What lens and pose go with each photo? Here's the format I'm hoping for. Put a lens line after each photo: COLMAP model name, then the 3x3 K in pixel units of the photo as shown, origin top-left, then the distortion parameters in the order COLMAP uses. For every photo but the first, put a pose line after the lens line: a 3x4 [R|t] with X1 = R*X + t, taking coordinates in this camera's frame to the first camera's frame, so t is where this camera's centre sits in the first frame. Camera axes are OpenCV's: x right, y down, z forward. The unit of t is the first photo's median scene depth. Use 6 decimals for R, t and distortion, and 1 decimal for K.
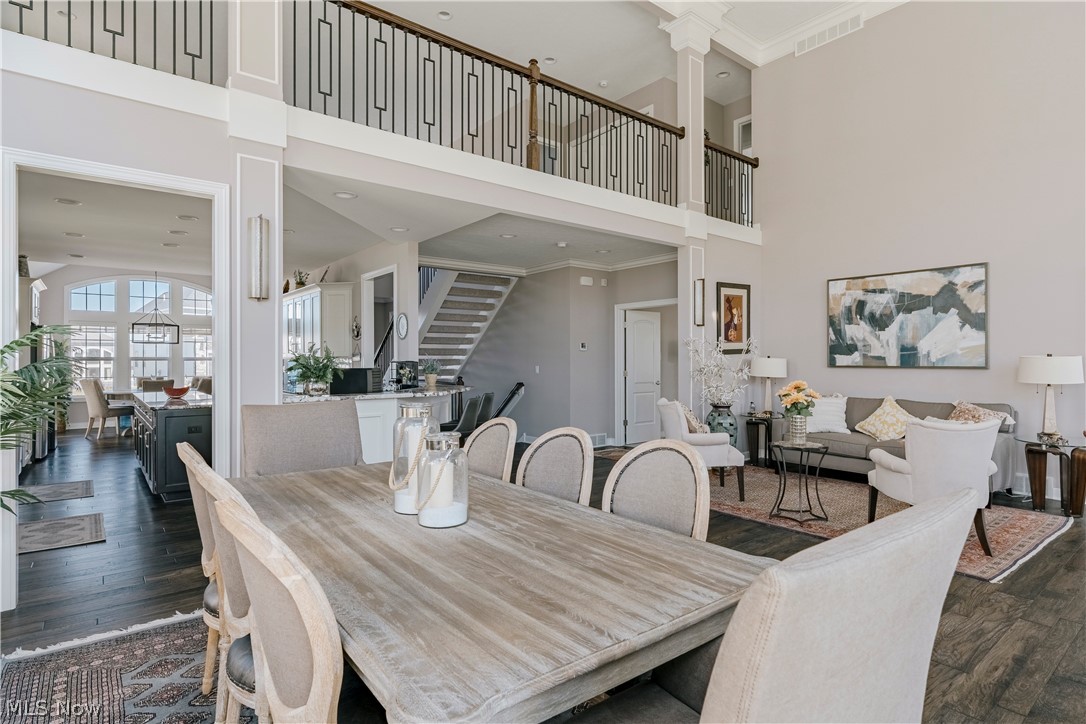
lens RADIAL K [[563.4, 0, 539.0], [0, 563.4, 361.8], [0, 0, 1]] dist [-0.015102, -0.000453]
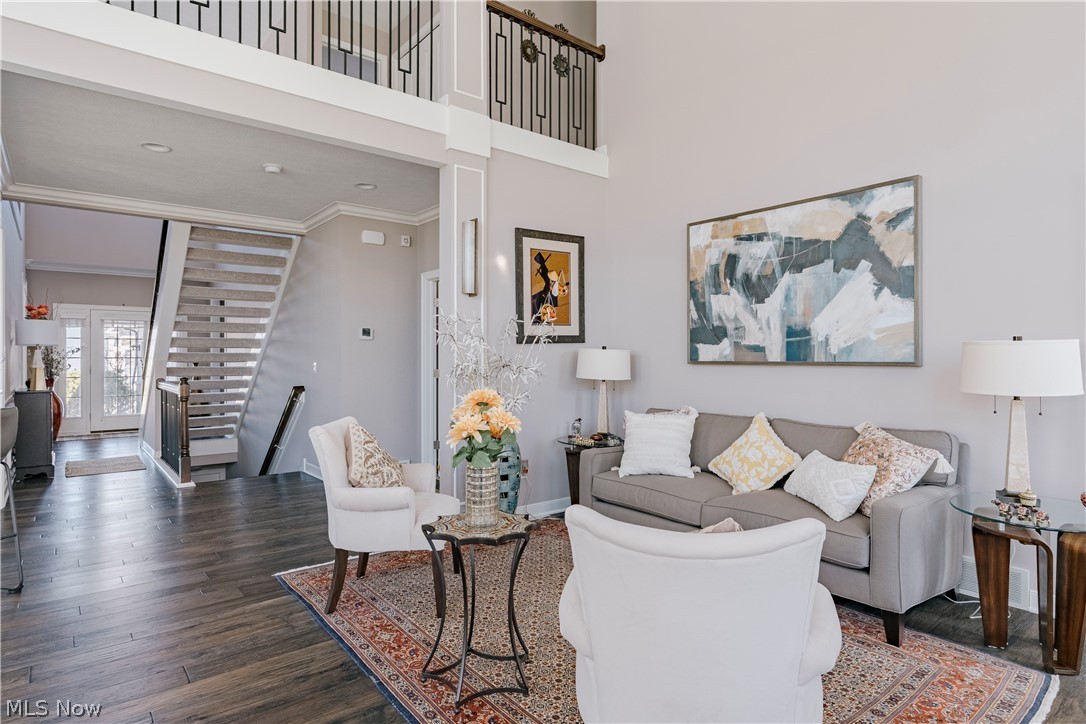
lens RADIAL K [[597.2, 0, 546.9], [0, 597.2, 359.3], [0, 0, 1]] dist [-0.019547, 0.000843]
pose [[0.999796, 0.001813, 0.020129, 0.375570], [-0.001770, 0.999996, -0.002140, 0.006945], [-0.020133, 0.002104, 0.999795, 0.370188]]
